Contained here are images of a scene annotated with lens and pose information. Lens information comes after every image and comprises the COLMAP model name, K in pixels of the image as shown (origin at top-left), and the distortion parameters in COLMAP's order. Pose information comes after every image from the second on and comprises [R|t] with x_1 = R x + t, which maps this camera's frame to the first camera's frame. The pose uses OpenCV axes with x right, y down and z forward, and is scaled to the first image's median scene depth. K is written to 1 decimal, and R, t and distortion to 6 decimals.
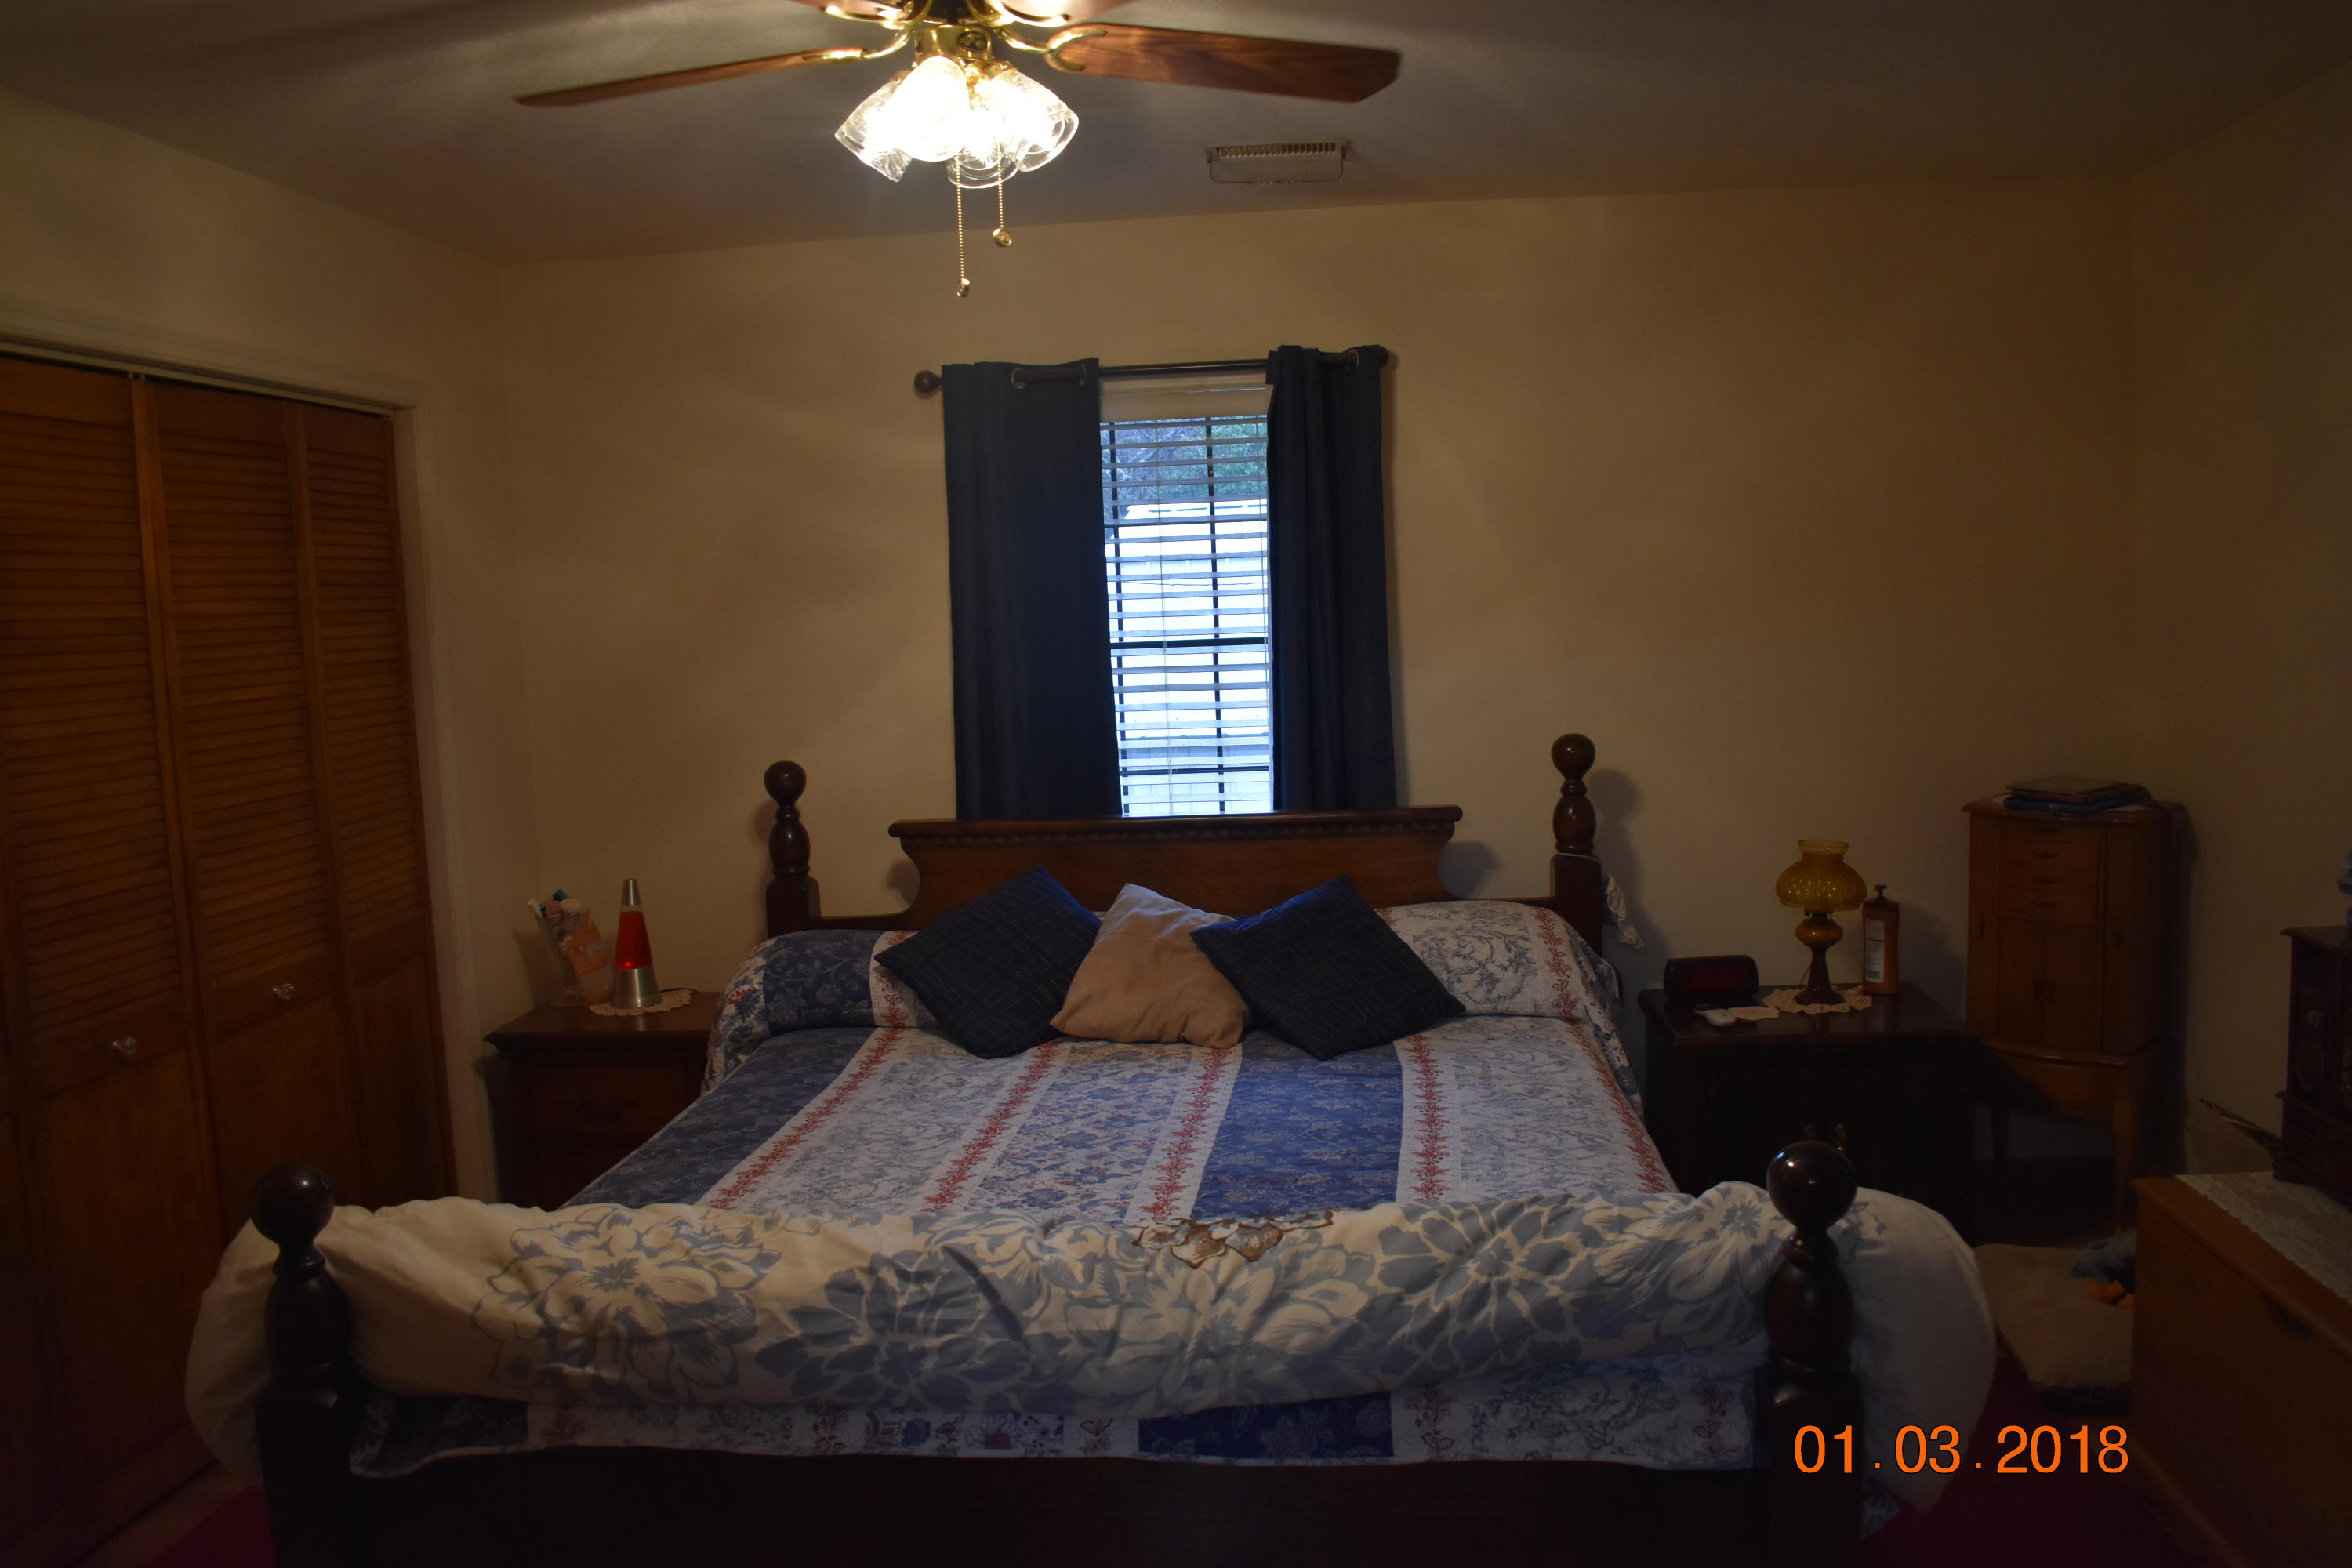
lens RADIAL K [[1816.4, 0, 1184.3], [0, 1816.4, 784.7], [0, 0, 1]] dist [-0.089166, 0.009078]
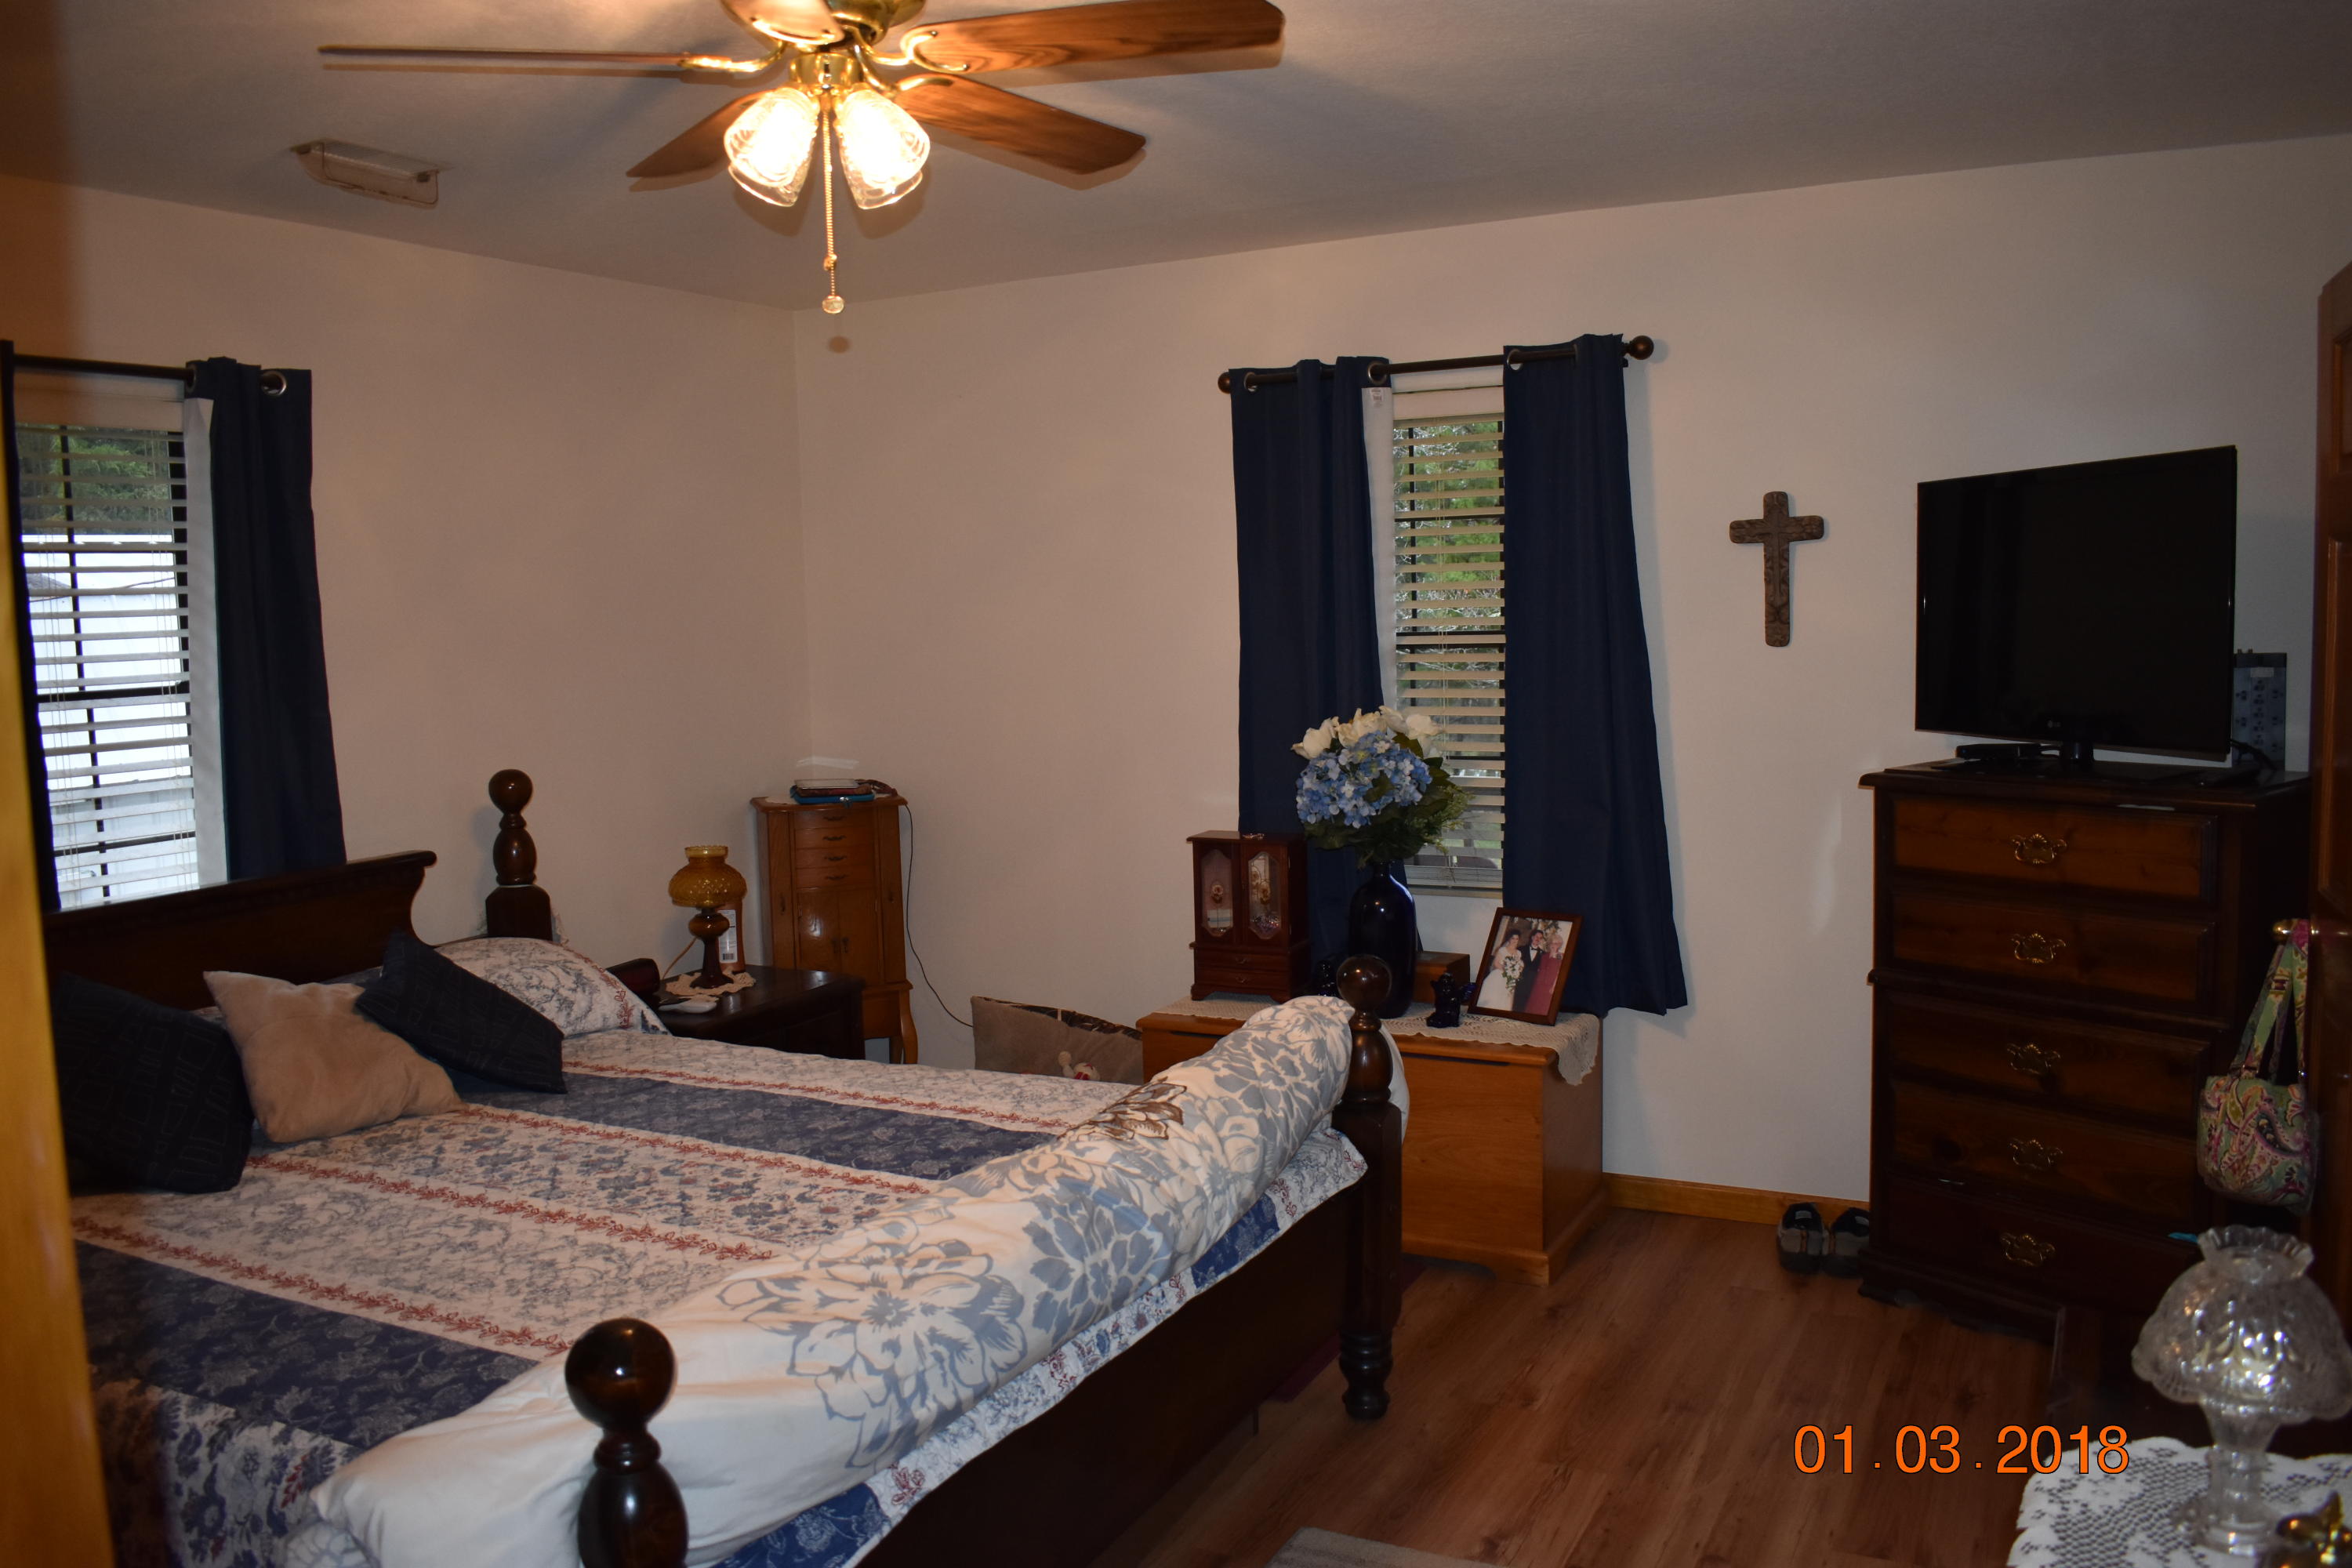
lens RADIAL K [[1816.4, 0, 1186.7], [0, 1816.4, 780.8], [0, 0, 1]] dist [-0.089166, 0.009078]
pose [[0.404033, -0.065725, 0.912380, -0.726122], [0.110671, 0.993601, 0.022567, -0.002313], [-0.908025, 0.091856, 0.408722, 0.300020]]
